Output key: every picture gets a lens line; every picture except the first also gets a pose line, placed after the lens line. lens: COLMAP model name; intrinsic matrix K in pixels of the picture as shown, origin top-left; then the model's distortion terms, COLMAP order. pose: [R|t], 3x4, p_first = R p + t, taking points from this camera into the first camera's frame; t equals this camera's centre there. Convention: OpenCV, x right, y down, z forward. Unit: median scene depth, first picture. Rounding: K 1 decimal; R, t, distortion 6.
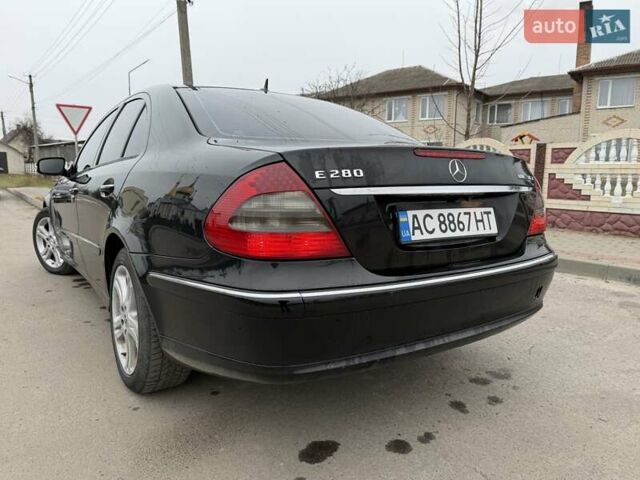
lens RADIAL K [[460.8, 0, 320.0], [0, 460.8, 240.0], [0, 0, 1]] dist [0.061044, -0.061194]
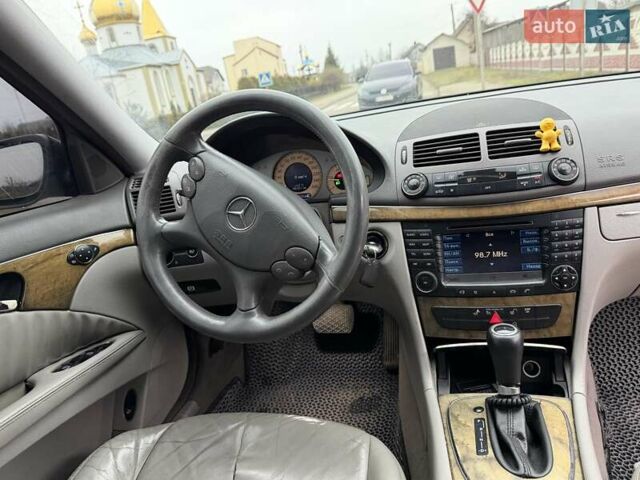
lens RADIAL K [[471.5, 0, 325.6], [0, 471.5, 239.2], [0, 0, 1]] dist [0.048930, -0.085851]
pose [[0.645395, 0.126882, -0.753237, -0.519188], [0.056328, 0.975517, 0.212588, -0.374738], [0.761769, -0.179631, 0.622447, 2.088586]]
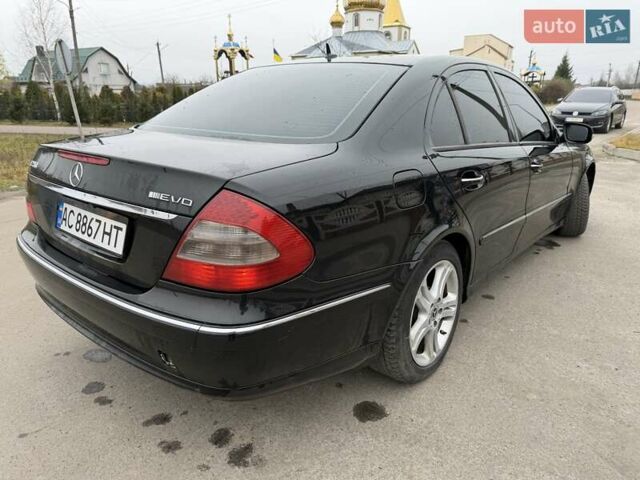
lens RADIAL K [[473.5, 0, 320.0], [0, 473.5, 240.0], [0, 0, 1]] dist [-0.005113, -0.005321]
pose [[0.268266, 0.277381, -0.922547, 1.397194], [-0.136019, 0.958962, 0.248778, -0.335780], [0.953694, 0.058745, 0.294986, 1.201875]]
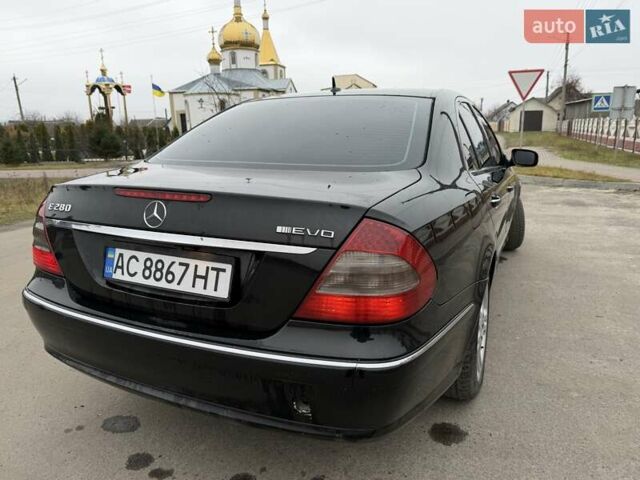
lens RADIAL K [[467.5, 0, 322.5], [0, 467.5, 240.7], [0, 0, 1]] dist [0.067598, -0.102210]
pose [[0.503812, 0.186633, -0.843411, 1.211181], [-0.107987, 0.982329, 0.152867, -0.269717], [0.857037, 0.014061, 0.515063, 0.811487]]
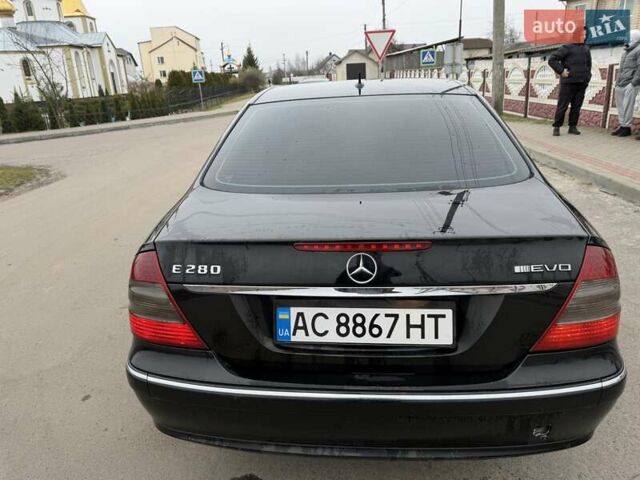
lens RADIAL K [[460.8, 0, 320.0], [0, 460.8, 240.0], [0, 0, 1]] dist [0.061044, -0.061194]
pose [[0.766188, 0.167692, -0.620351, 0.720711], [-0.036337, 0.975113, 0.218711, -0.365236], [0.641588, -0.145032, 0.753213, 0.366991]]
